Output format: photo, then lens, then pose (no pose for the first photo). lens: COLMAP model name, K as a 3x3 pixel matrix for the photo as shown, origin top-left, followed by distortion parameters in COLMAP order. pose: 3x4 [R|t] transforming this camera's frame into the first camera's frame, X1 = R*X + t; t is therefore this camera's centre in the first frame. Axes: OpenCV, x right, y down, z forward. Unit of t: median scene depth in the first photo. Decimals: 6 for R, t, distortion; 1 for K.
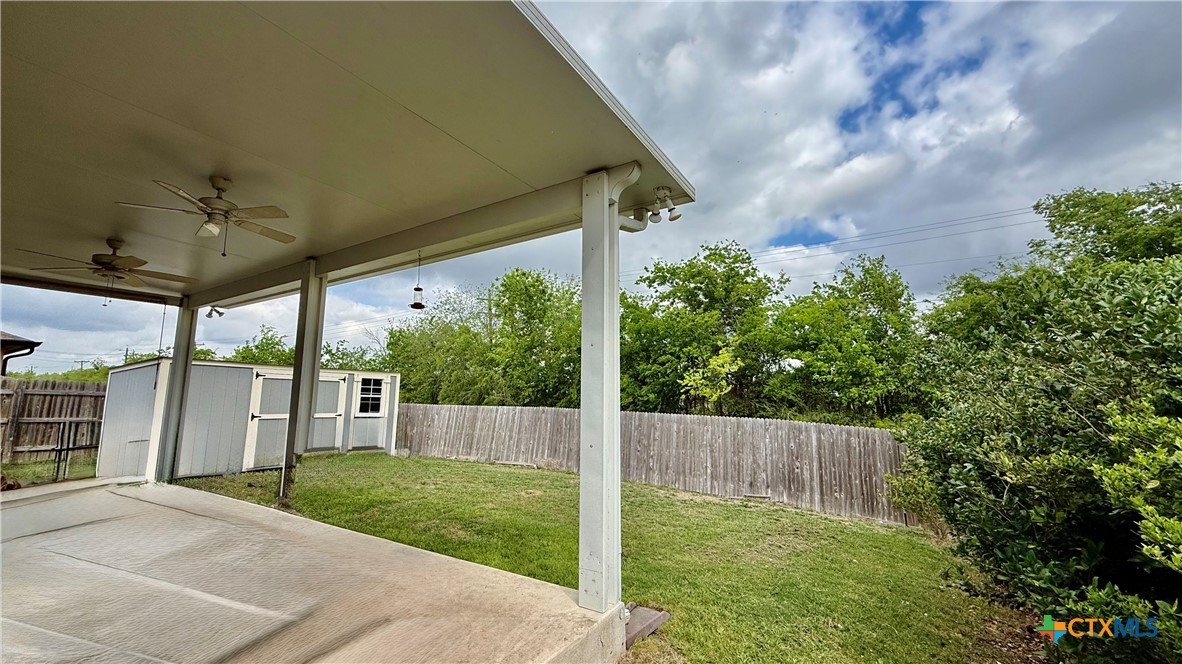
lens RADIAL K [[463.4, 0, 591.0], [0, 463.4, 332.0], [0, 0, 1]] dist [0.008977, 0.000039]
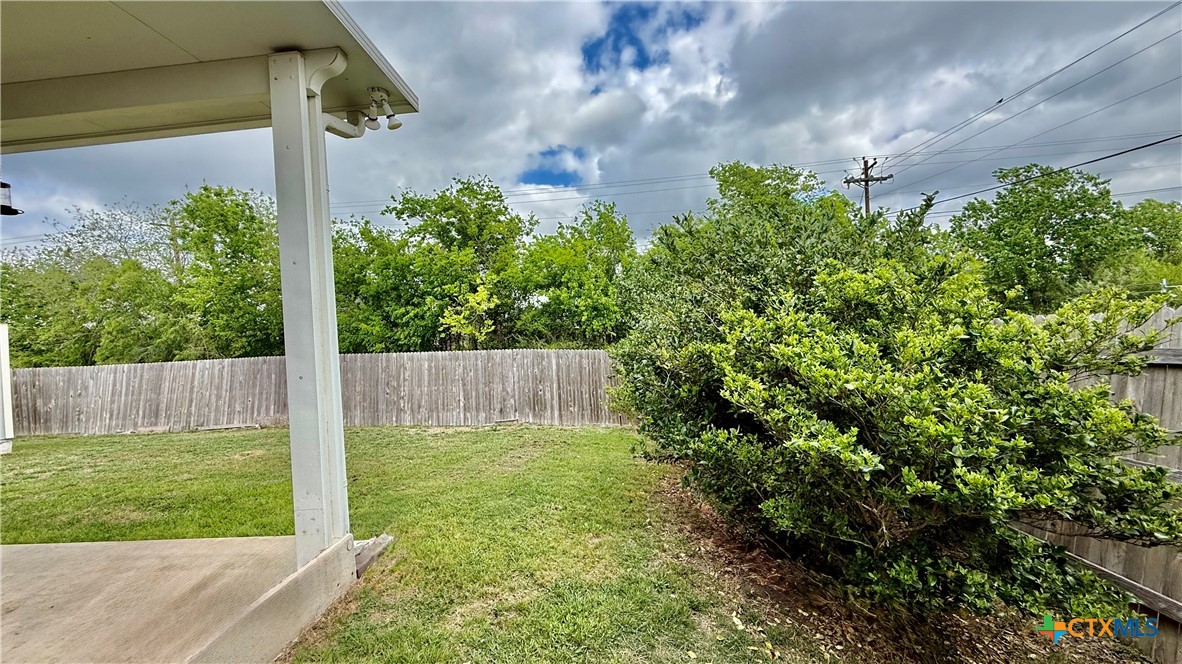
lens RADIAL K [[466.7, 0, 580.8], [0, 466.7, 331.1], [0, 0, 1]] dist [0.000826, 0.000168]
pose [[0.881545, -0.056705, 0.468681, 0.013258], [-0.003616, 0.991920, 0.126812, 0.009279], [-0.472085, -0.113486, 0.874218, -0.004823]]
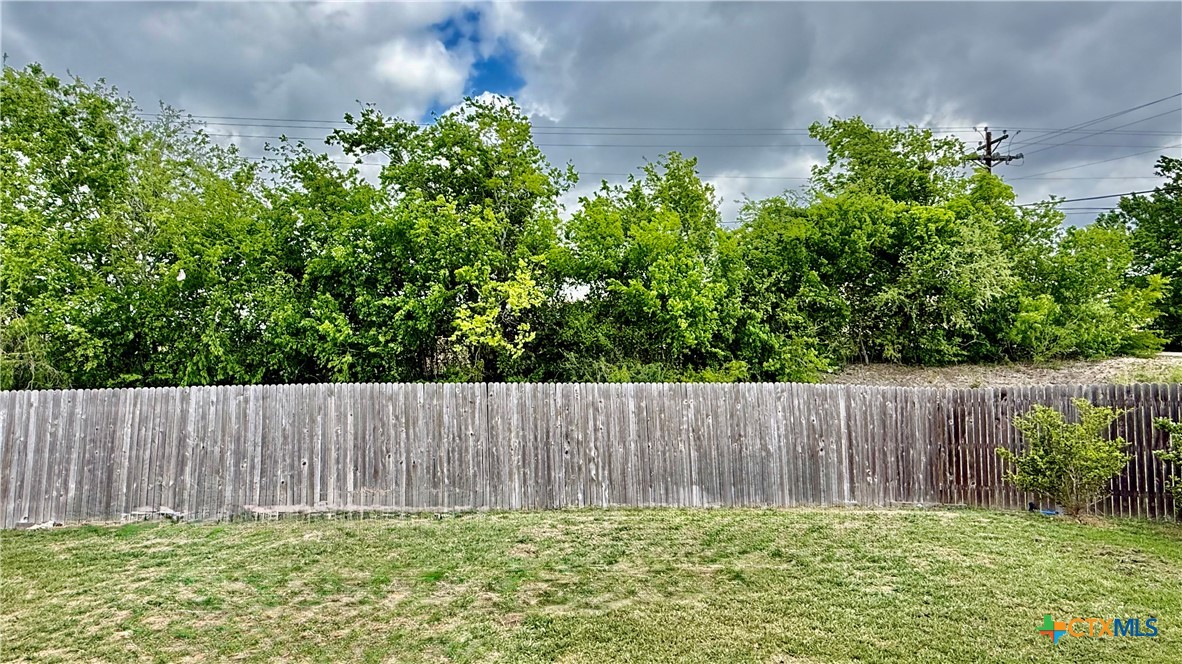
lens RADIAL K [[670.0, 0, 591.0], [0, 670.0, 332.0], [0, 0, 1]] dist [0.001159, 0.000419]
pose [[0.775100, -0.018005, 0.631582, -0.438712], [-0.065944, 0.991829, 0.109205, 0.027614], [-0.628388, -0.126294, 0.767580, 0.443888]]
